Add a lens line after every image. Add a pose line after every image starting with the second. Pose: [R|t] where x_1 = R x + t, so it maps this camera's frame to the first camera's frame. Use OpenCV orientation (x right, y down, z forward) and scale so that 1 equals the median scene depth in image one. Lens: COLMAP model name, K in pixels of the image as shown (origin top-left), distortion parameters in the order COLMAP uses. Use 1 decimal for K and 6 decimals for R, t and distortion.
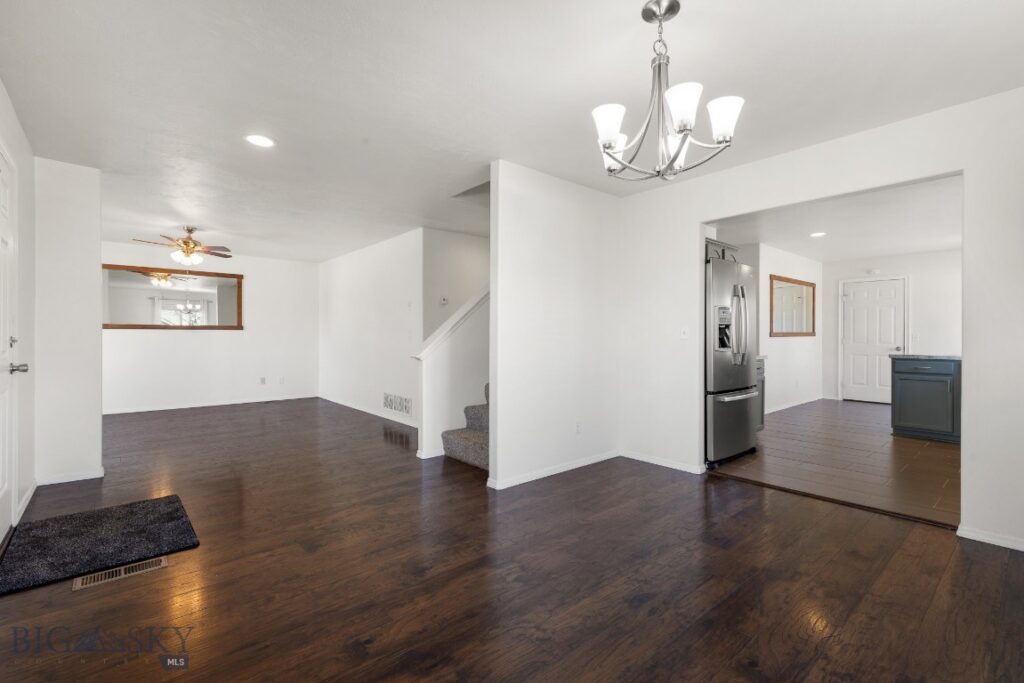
lens RADIAL K [[457.6, 0, 512.0], [0, 457.6, 341.5], [0, 0, 1]] dist [0.011155, -0.000133]
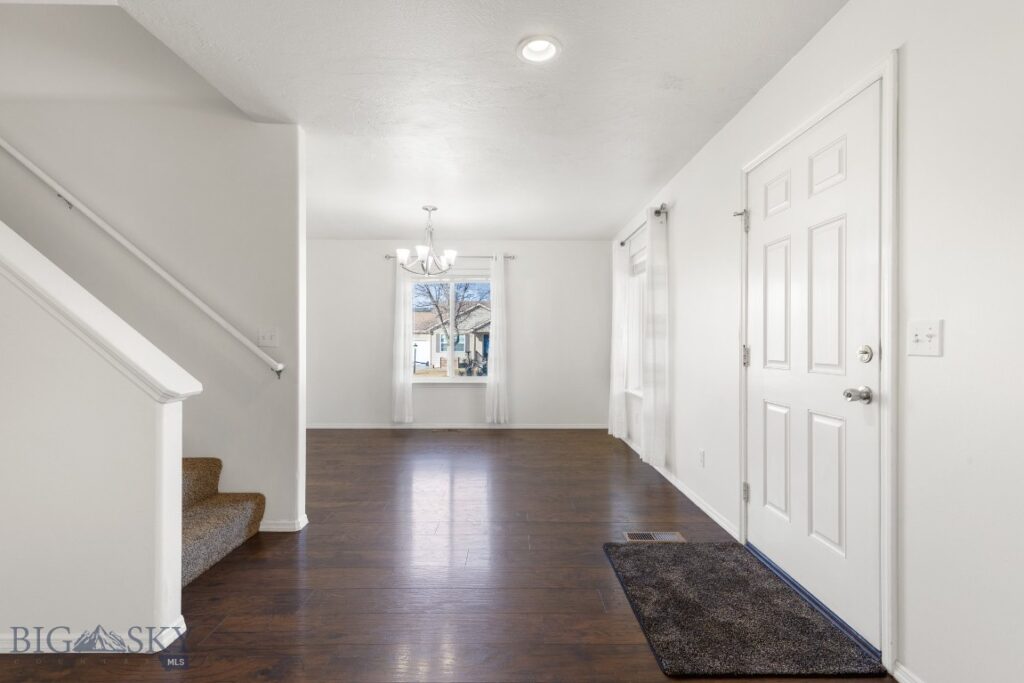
lens RADIAL K [[464.0, 0, 512.0], [0, 464.0, 341.5], [0, 0, 1]] dist [0.007022, -0.000055]
pose [[-0.757827, -0.004121, 0.652442, -1.177106], [0.002291, 0.999957, 0.008977, -0.022429], [-0.652451, 0.008298, -0.757785, 1.880689]]
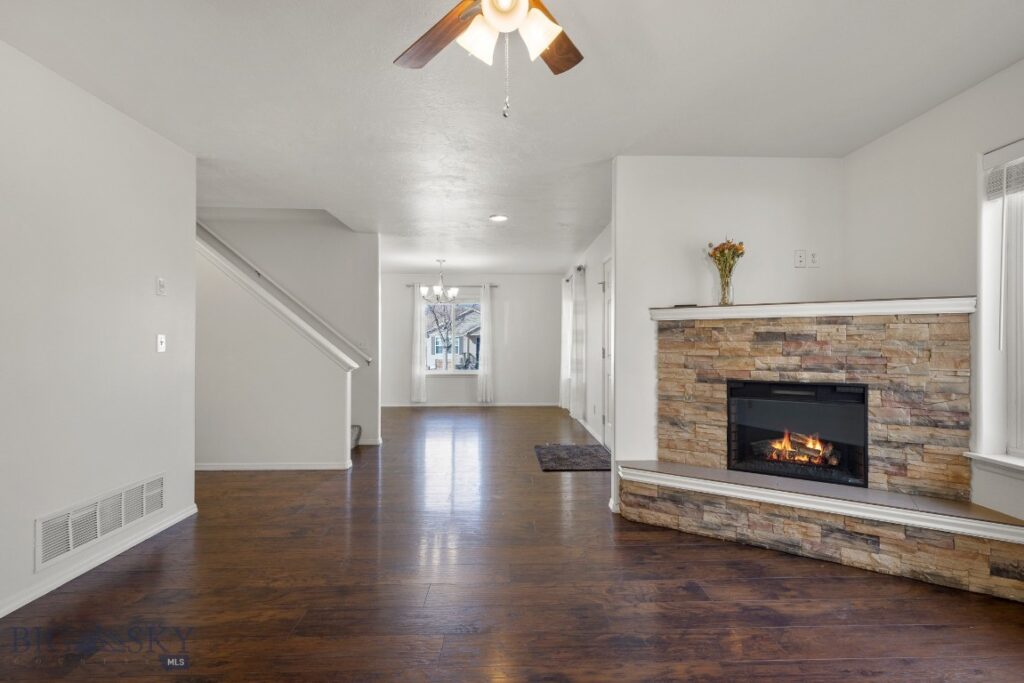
lens RADIAL K [[464.0, 0, 512.0], [0, 464.0, 341.5], [0, 0, 1]] dist [0.007022, -0.000055]
pose [[-0.767341, 0.000932, 0.641239, -1.911891], [0.004931, 0.999978, 0.004447, -0.043334], [-0.641220, 0.006574, -0.767329, 2.625492]]
